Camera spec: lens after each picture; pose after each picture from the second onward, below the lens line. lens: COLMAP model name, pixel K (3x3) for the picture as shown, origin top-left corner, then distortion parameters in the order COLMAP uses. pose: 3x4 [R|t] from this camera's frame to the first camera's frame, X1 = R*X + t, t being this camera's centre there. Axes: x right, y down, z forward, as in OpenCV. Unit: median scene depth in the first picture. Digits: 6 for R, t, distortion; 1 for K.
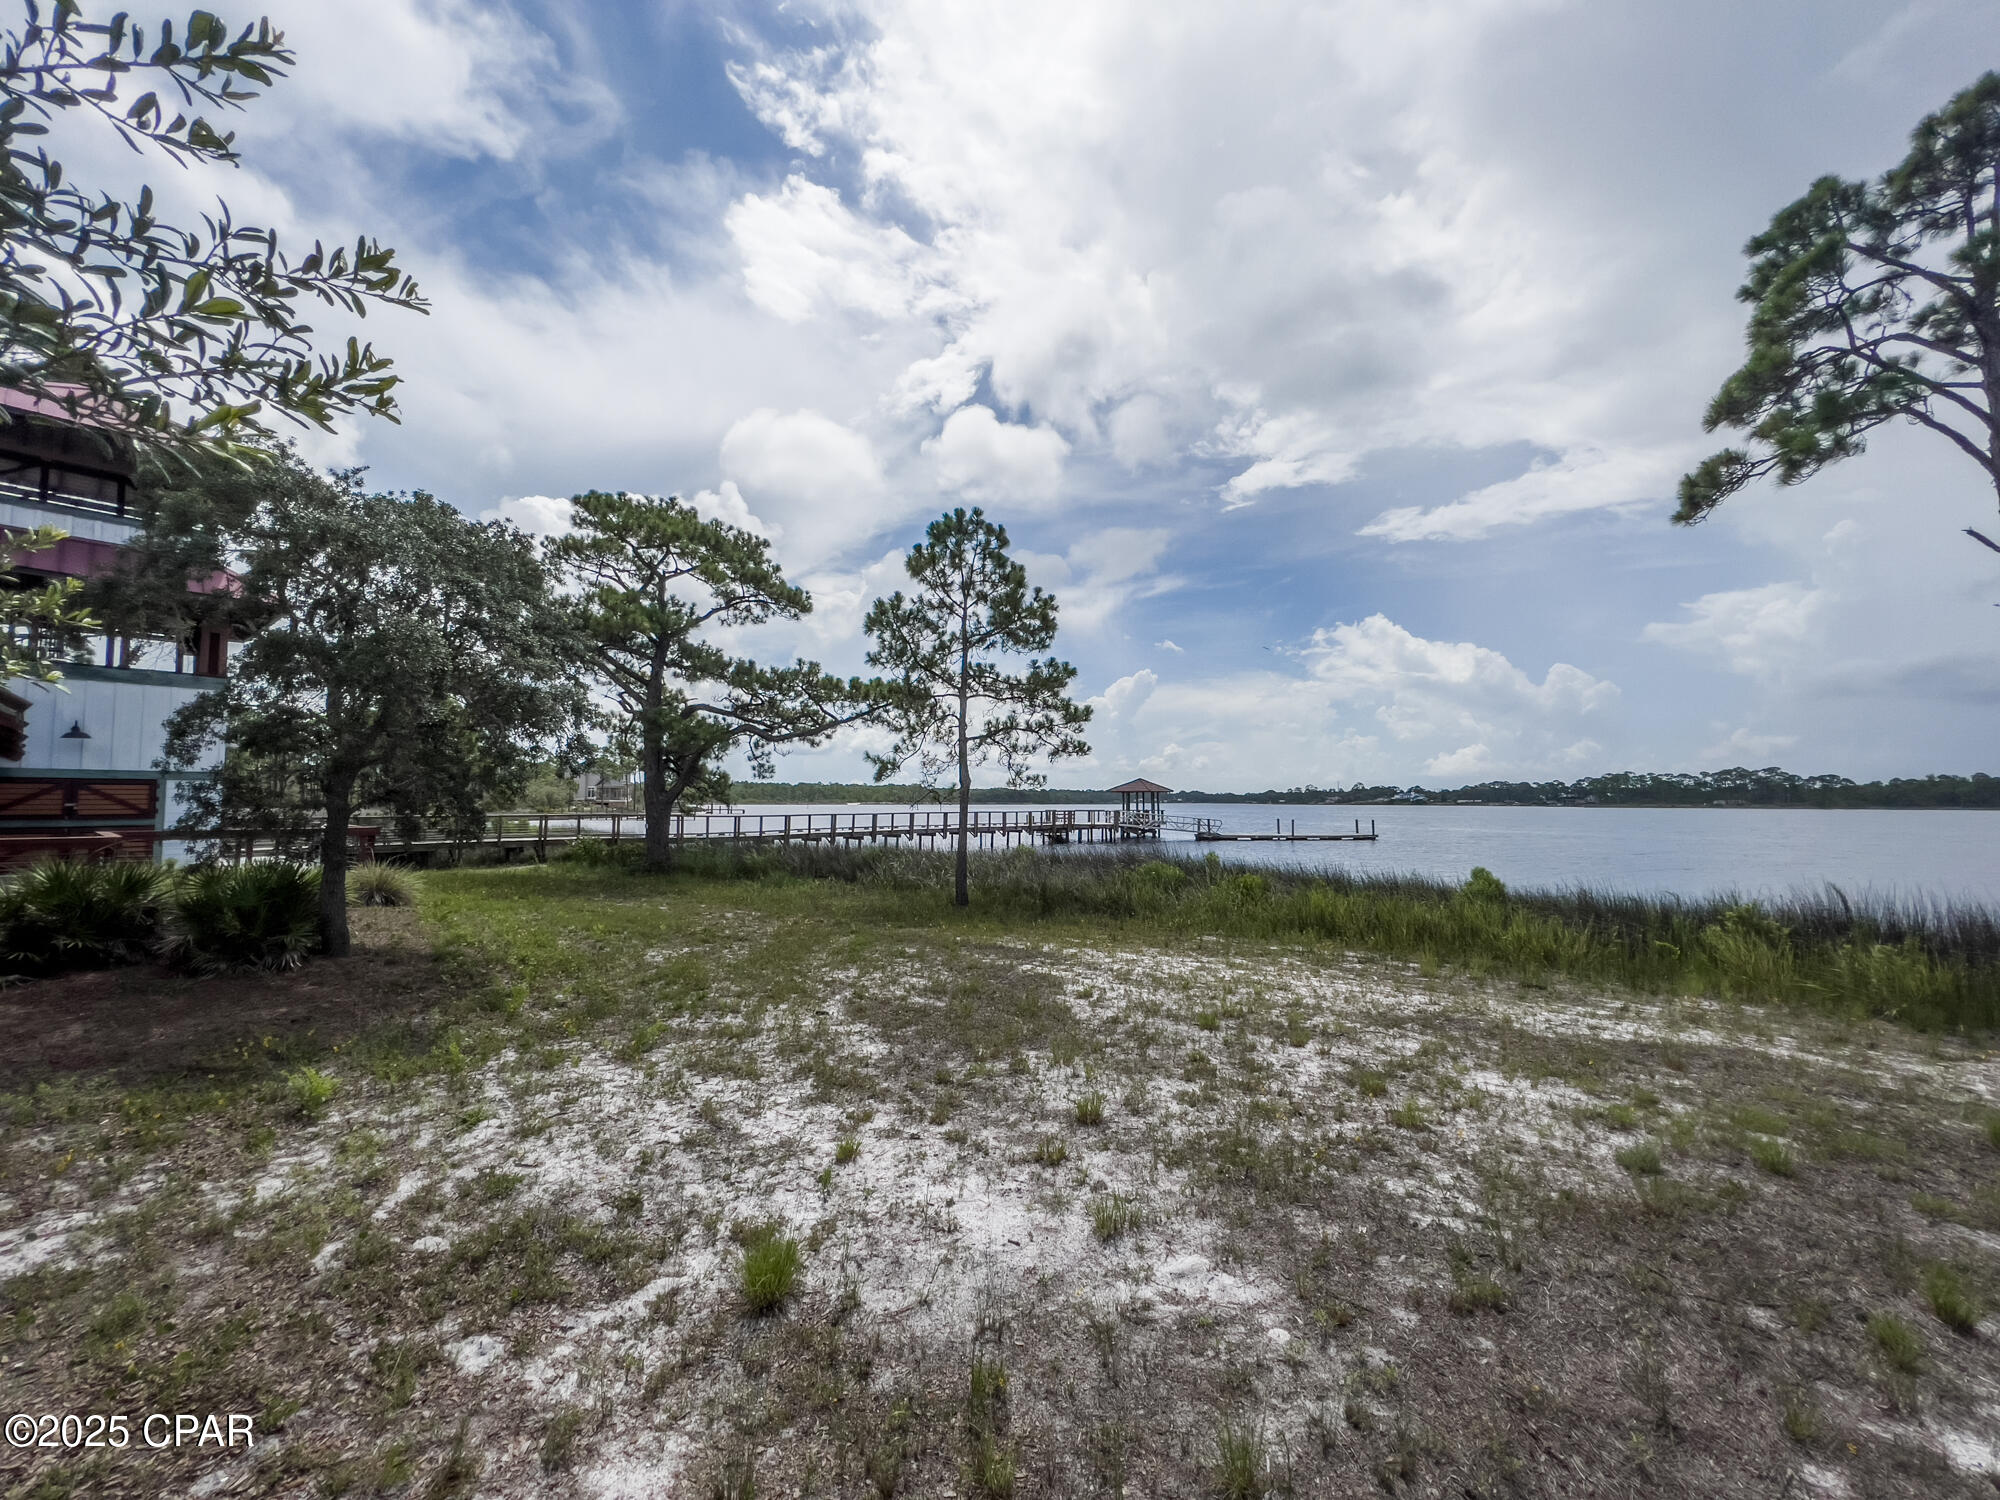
lens RADIAL K [[808.4, 0, 1000.0], [0, 808.4, 750.0], [0, 0, 1]] dist [0.002234, 0.000000]
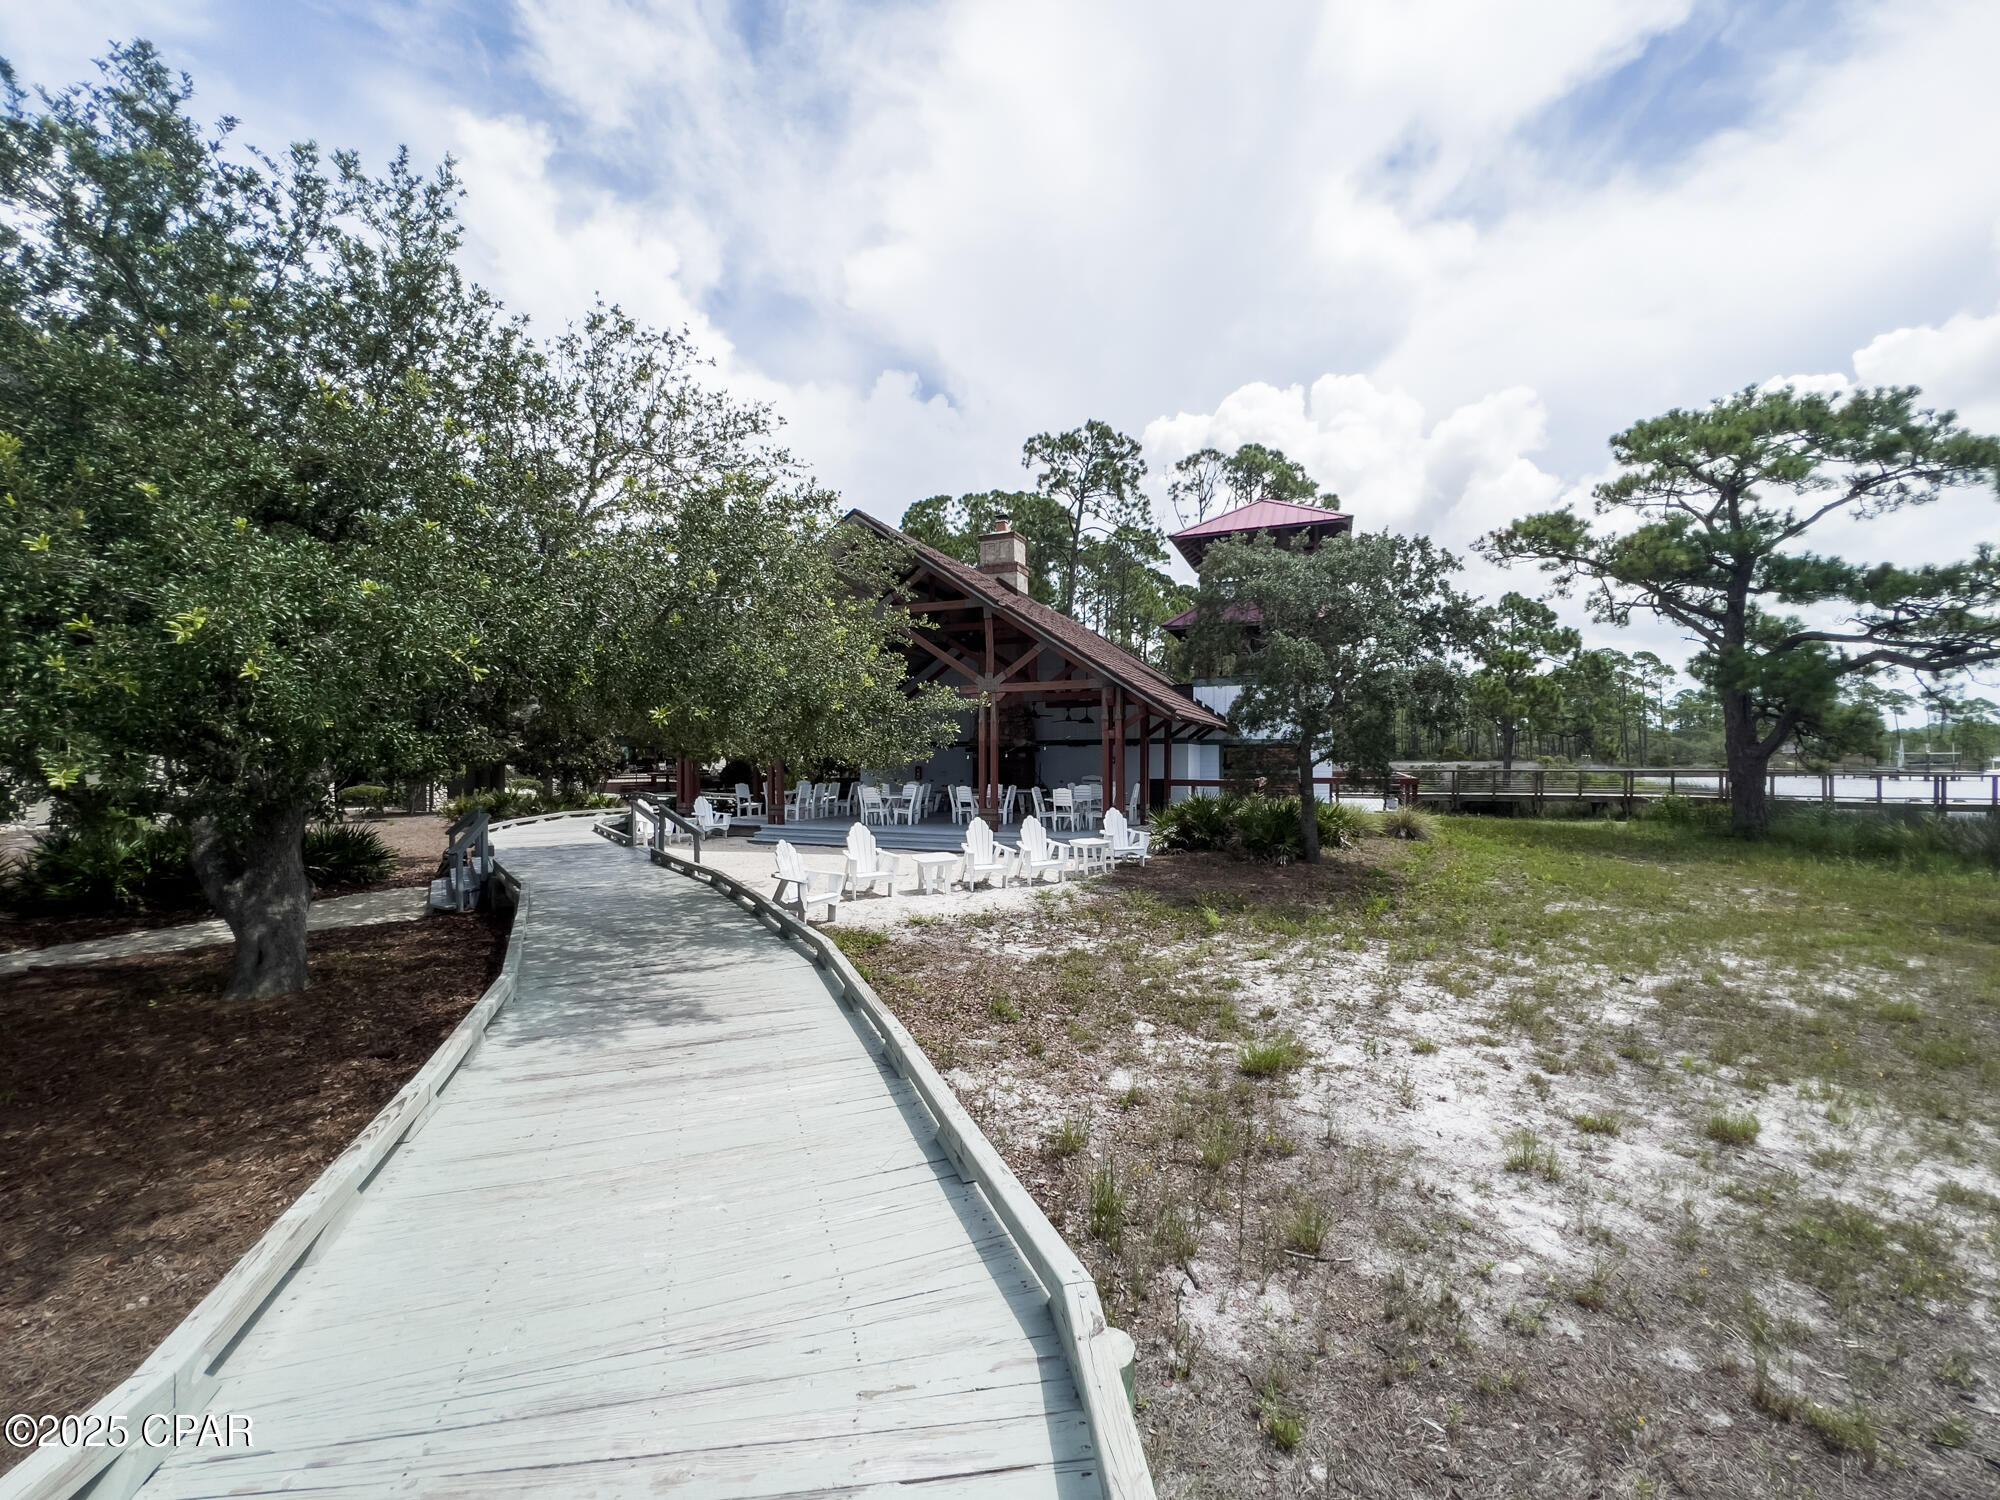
lens RADIAL K [[802.1, 0, 1009.9], [0, 802.1, 760.4], [0, 0, 1]] dist [0.006626, 0.000152]
pose [[0.291856, -0.002433, -0.956459, 0.171157], [0.068551, 0.997478, 0.018380, -0.000144], [0.954003, -0.070931, 0.291286, 0.017169]]
